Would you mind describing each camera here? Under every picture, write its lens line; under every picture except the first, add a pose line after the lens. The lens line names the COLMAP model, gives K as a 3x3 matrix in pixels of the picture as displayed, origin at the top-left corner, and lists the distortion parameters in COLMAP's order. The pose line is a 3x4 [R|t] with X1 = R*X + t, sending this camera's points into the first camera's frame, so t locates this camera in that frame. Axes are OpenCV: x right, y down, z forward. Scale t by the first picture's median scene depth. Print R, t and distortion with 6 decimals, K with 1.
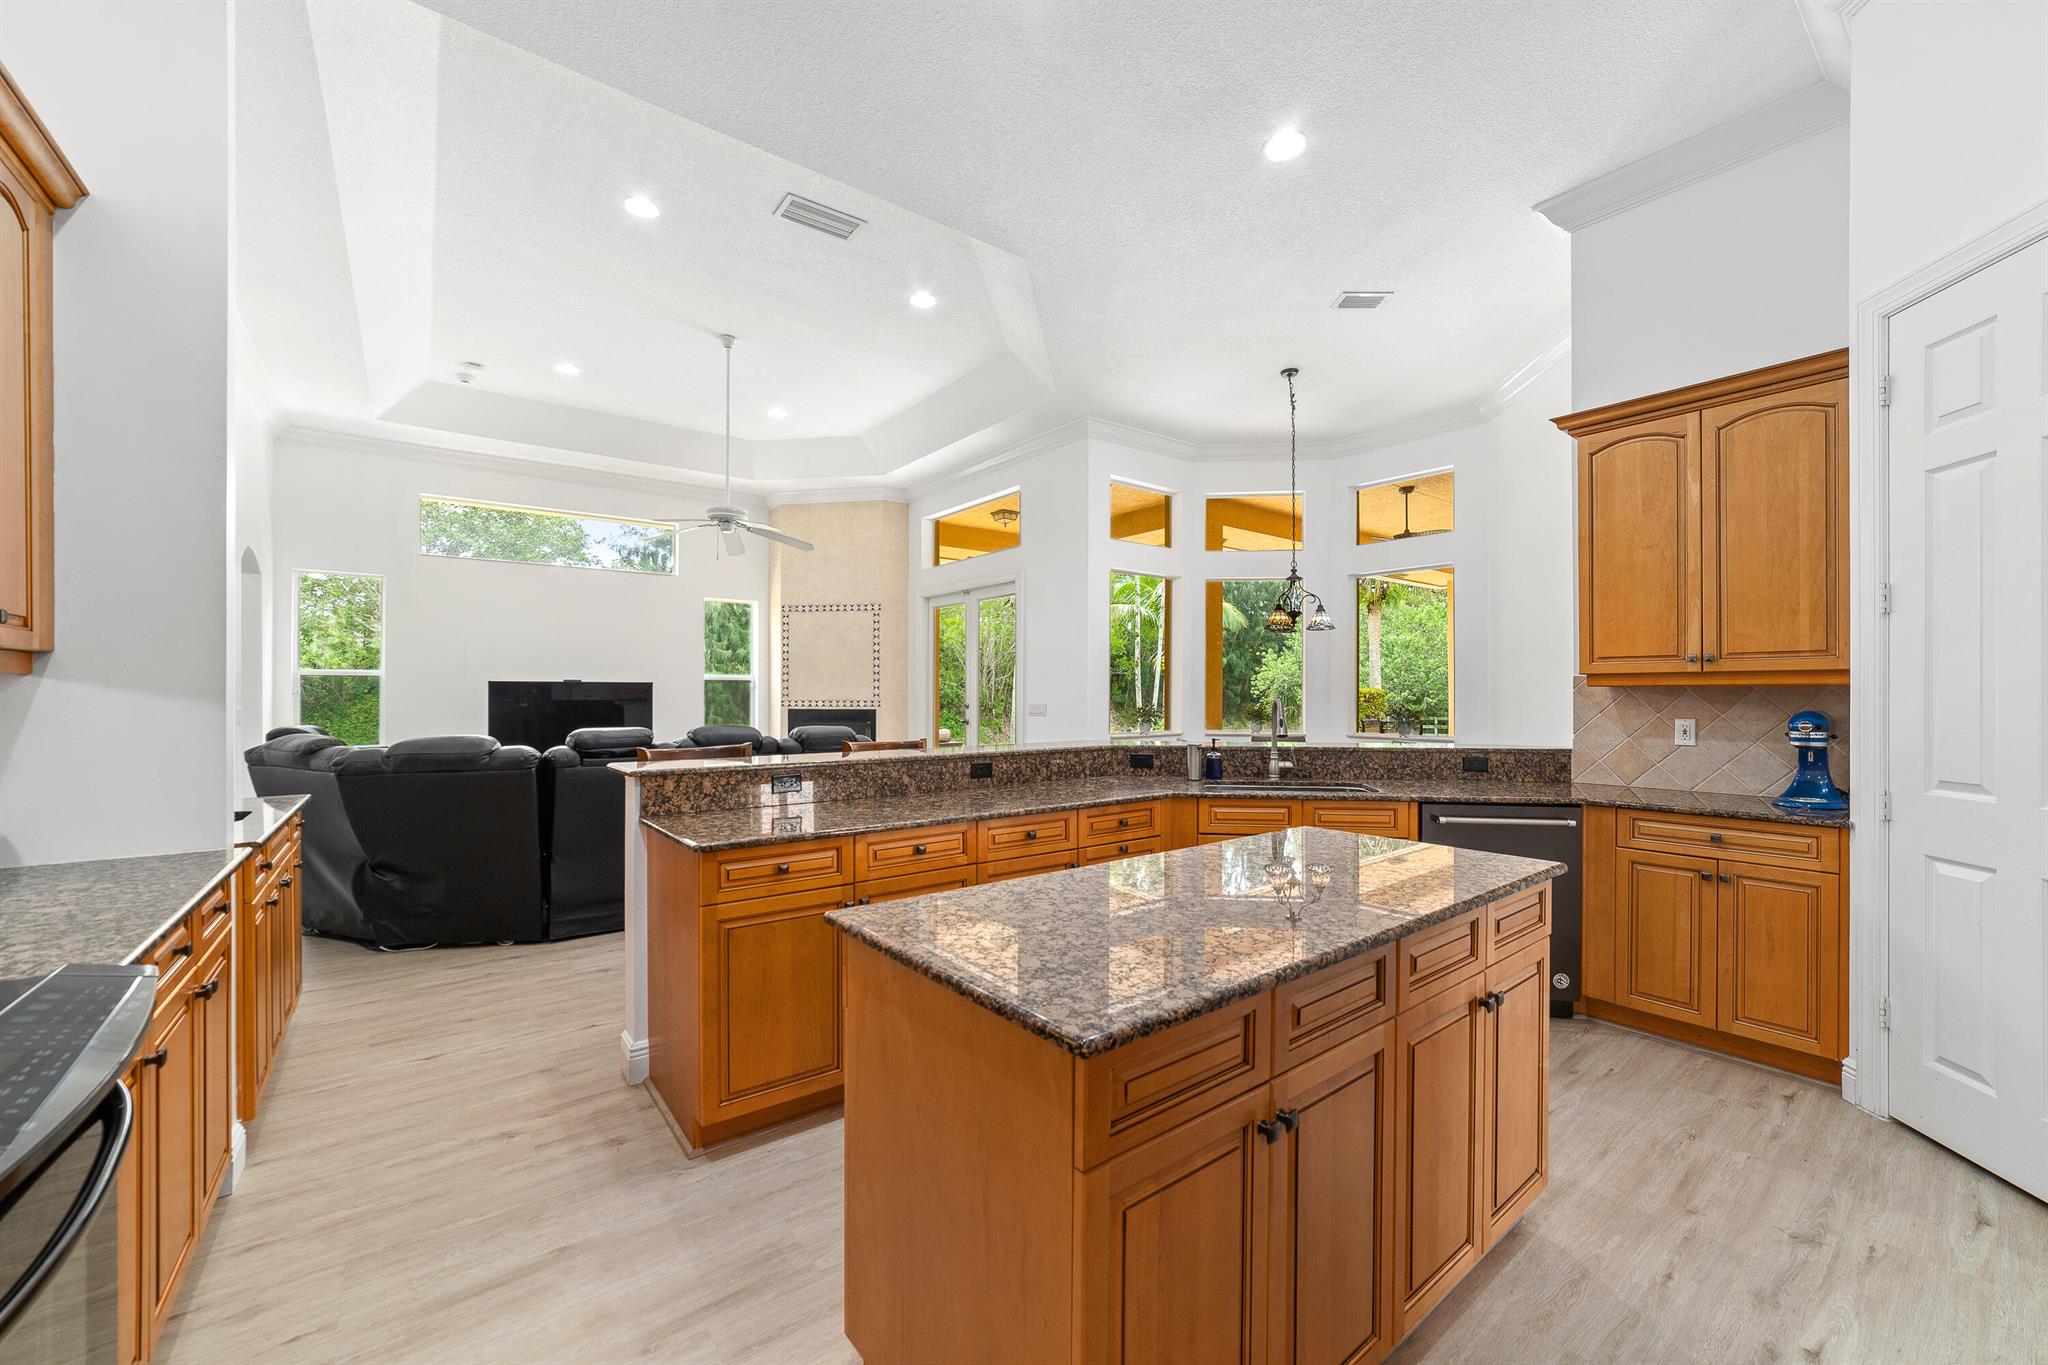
lens RADIAL K [[798.7, 0, 1029.4], [0, 798.7, 695.0], [0, 0, 1]] dist [-0.008905, 0.000068]
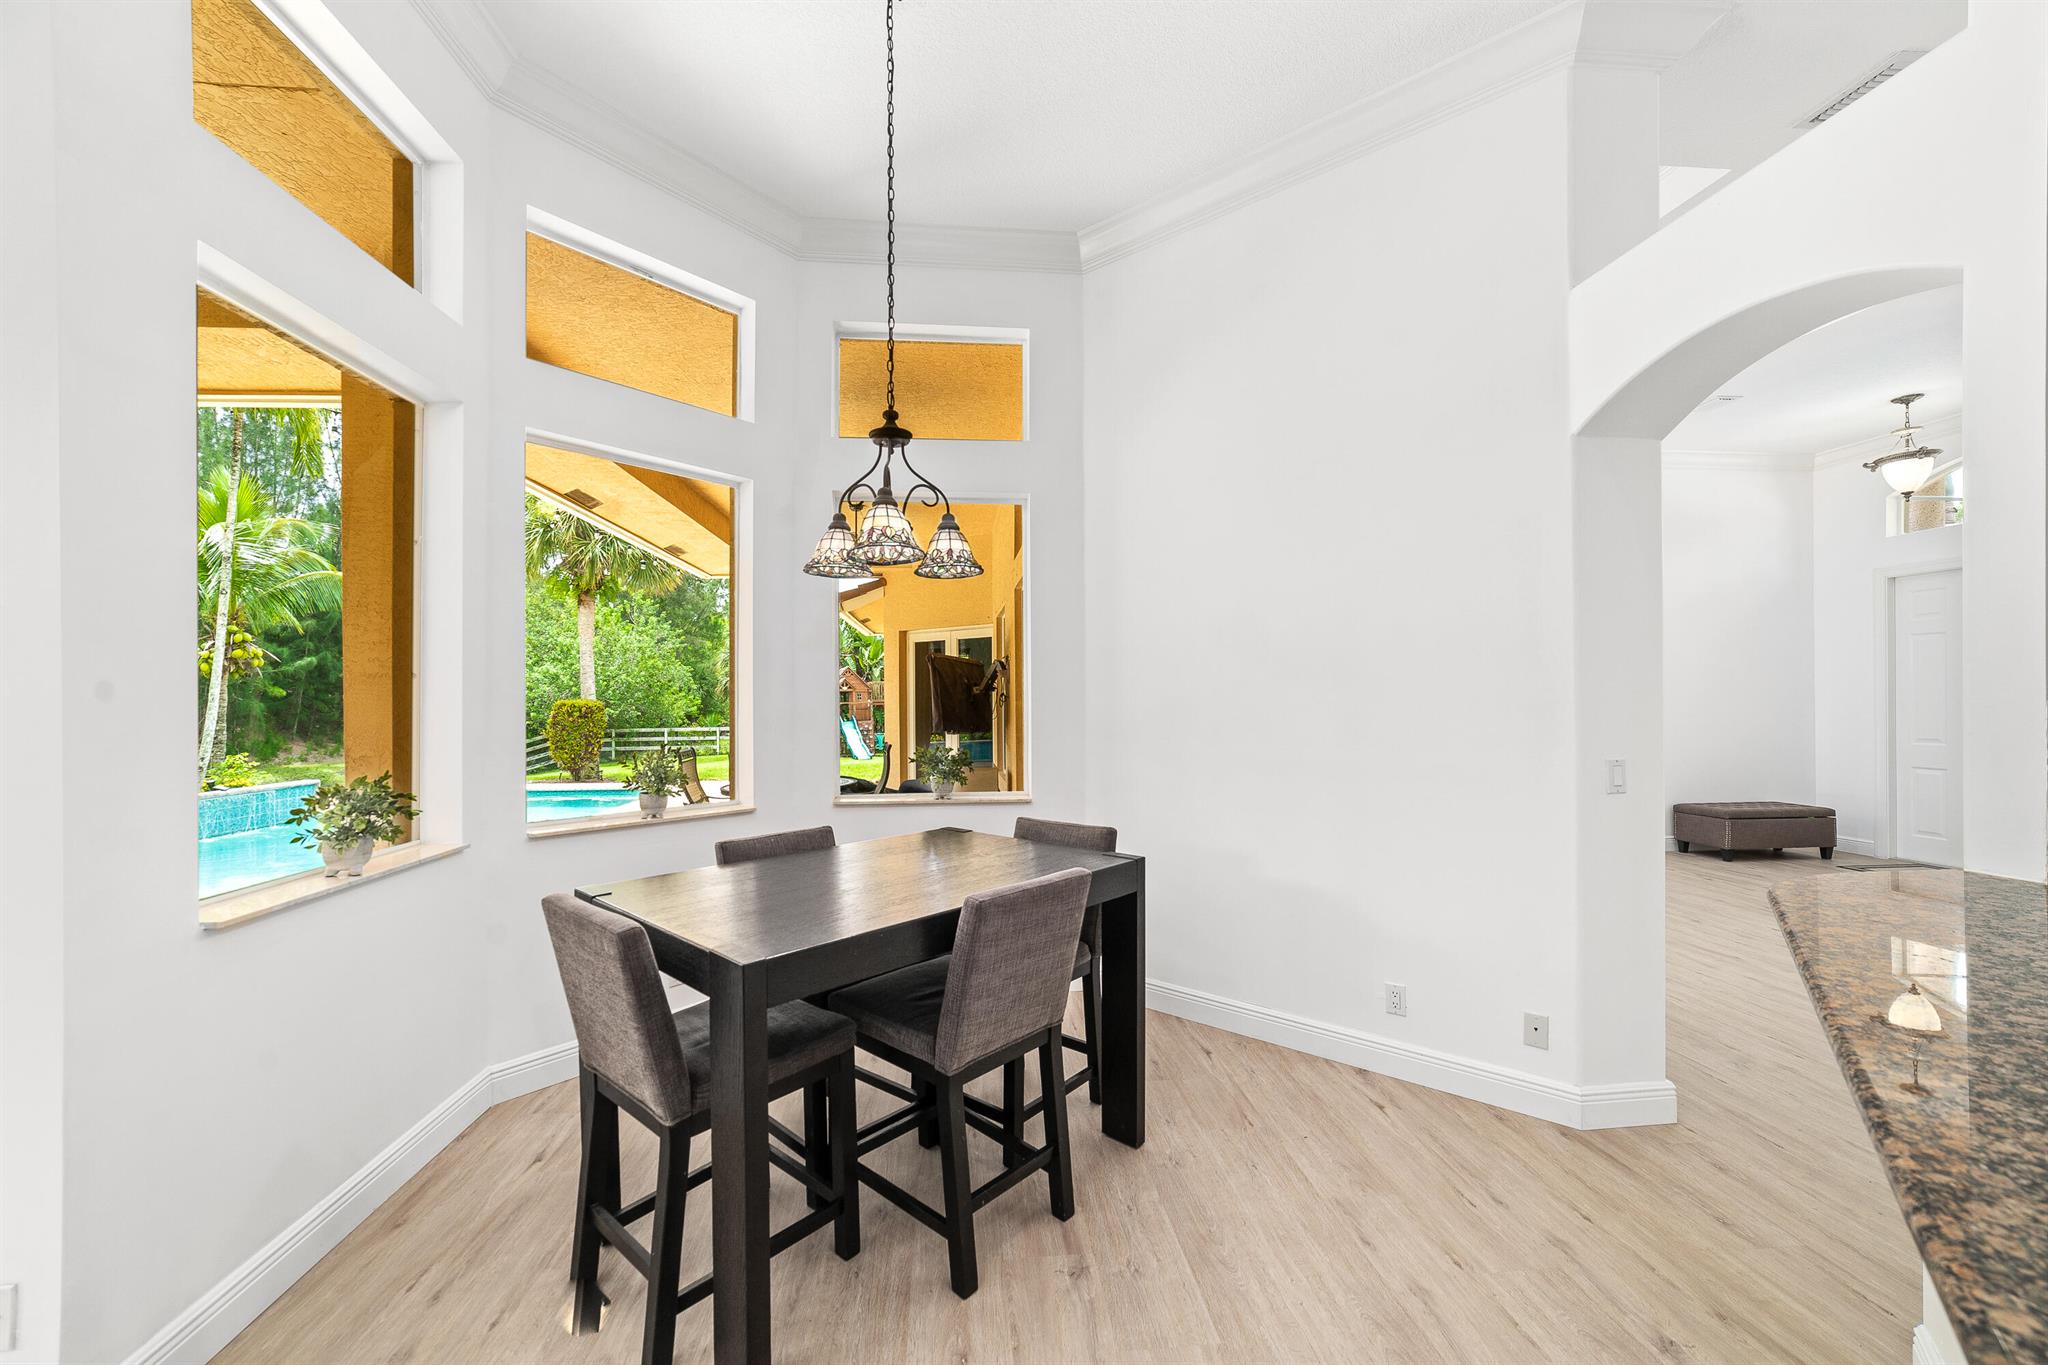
lens RADIAL K [[783.4, 0, 1015.7], [0, 783.4, 700.8], [0, 0, 1]] dist [-0.001655, -0.000163]
pose [[0.548962, -0.006188, 0.835825, 0.061219], [0.008523, 0.999962, 0.001805, -0.026224], [-0.835804, 0.006133, 0.548994, 1.003998]]
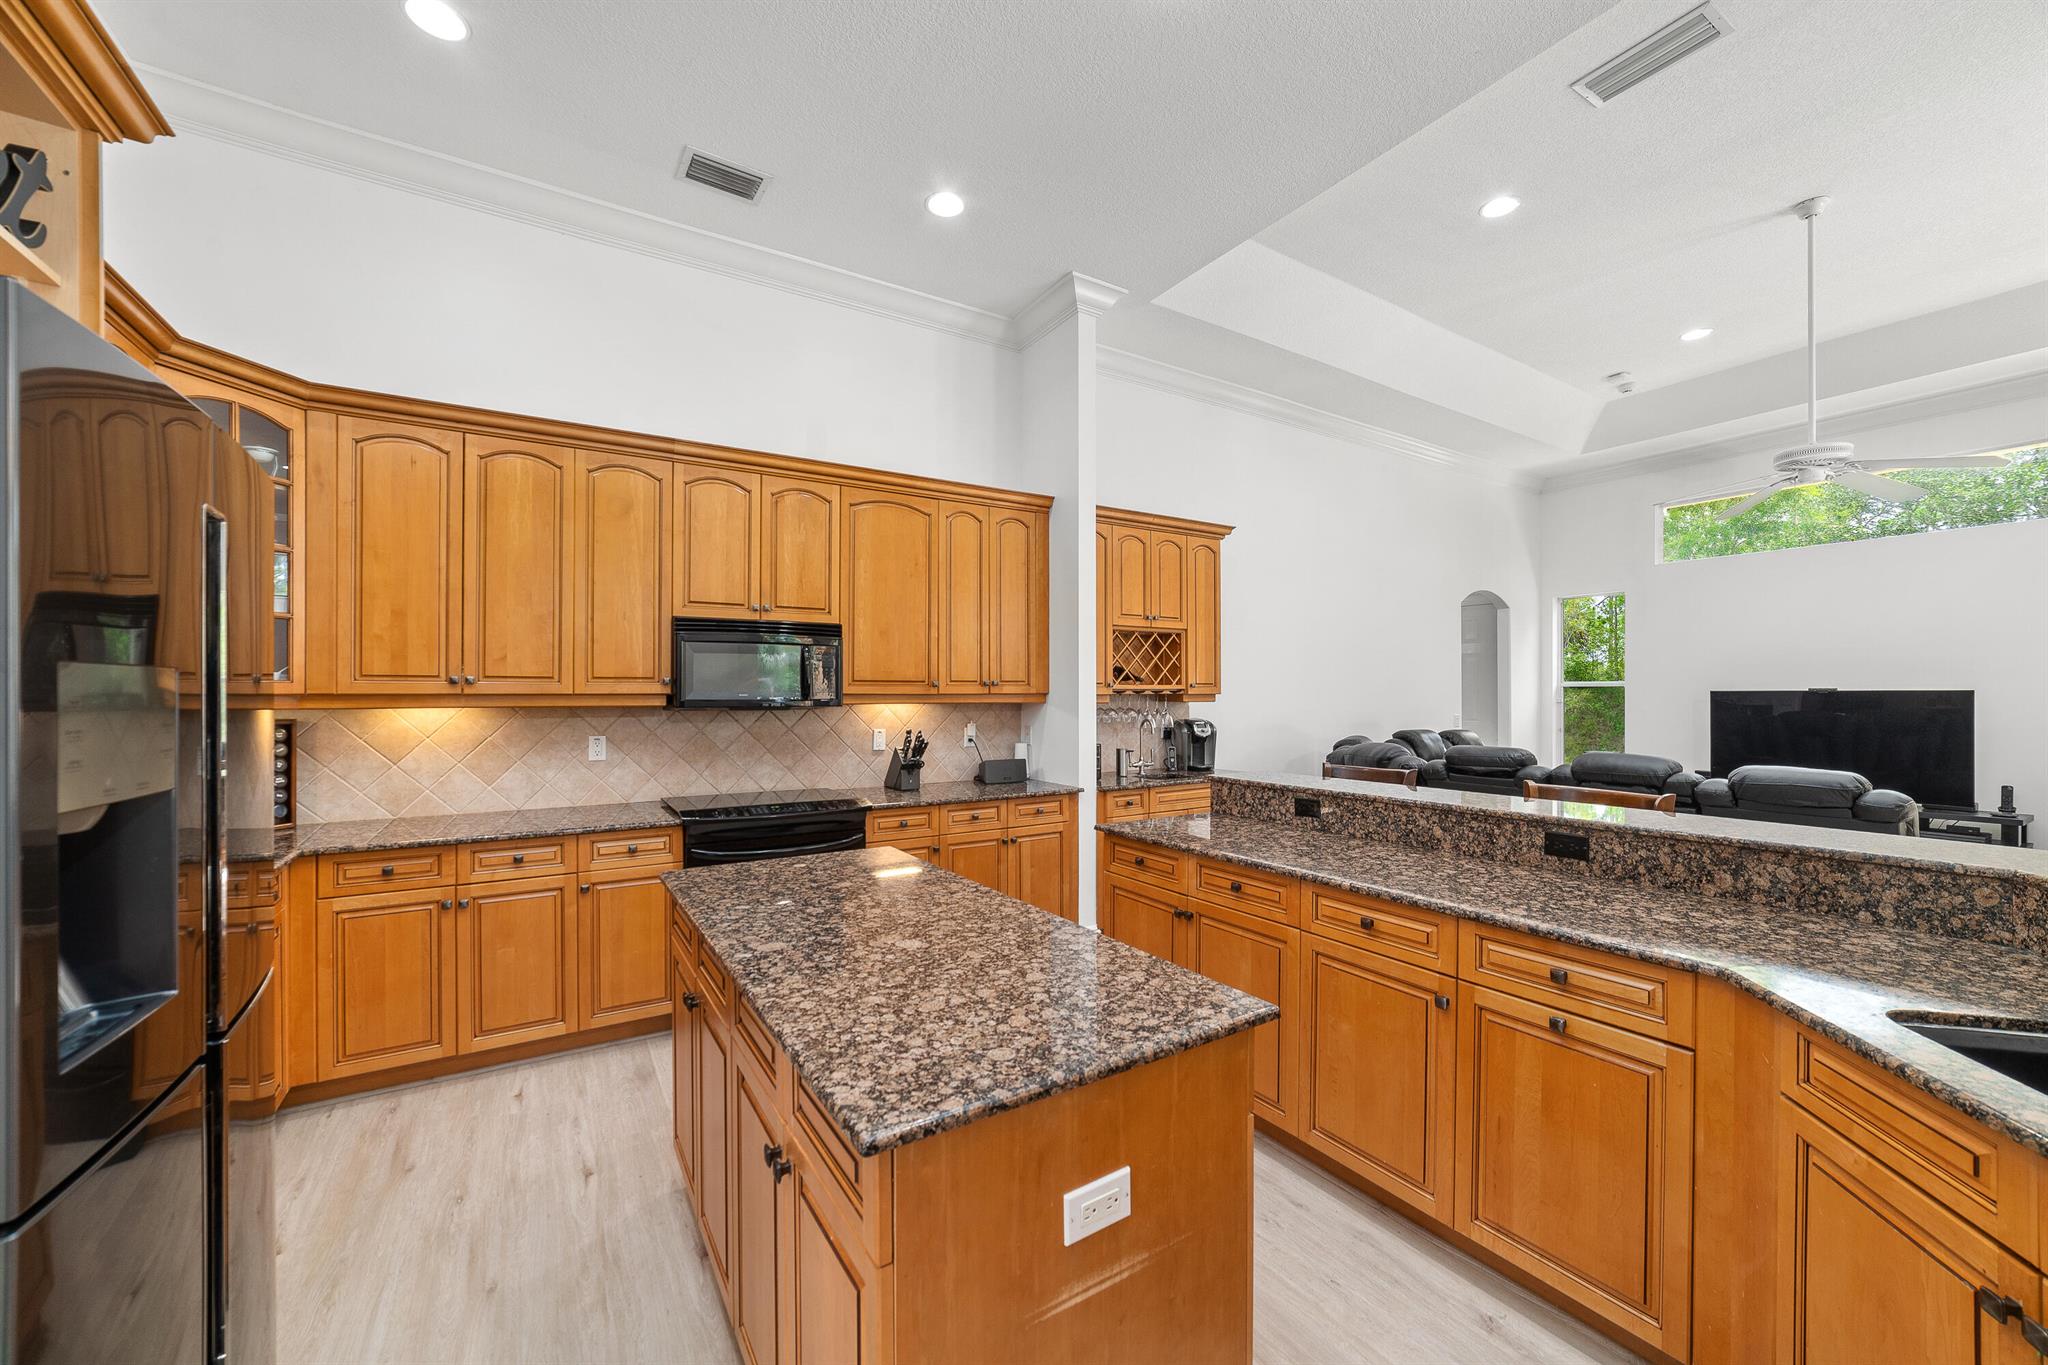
lens RADIAL K [[791.4, 0, 1014.6], [0, 791.4, 694.0], [0, 0, 1]] dist [-0.022931, 0.007131]
pose [[-0.106140, 0.001333, -0.994350, 0.481072], [-0.001765, 0.999997, 0.001529, -0.022399], [0.994350, 0.001918, -0.106137, 0.485002]]
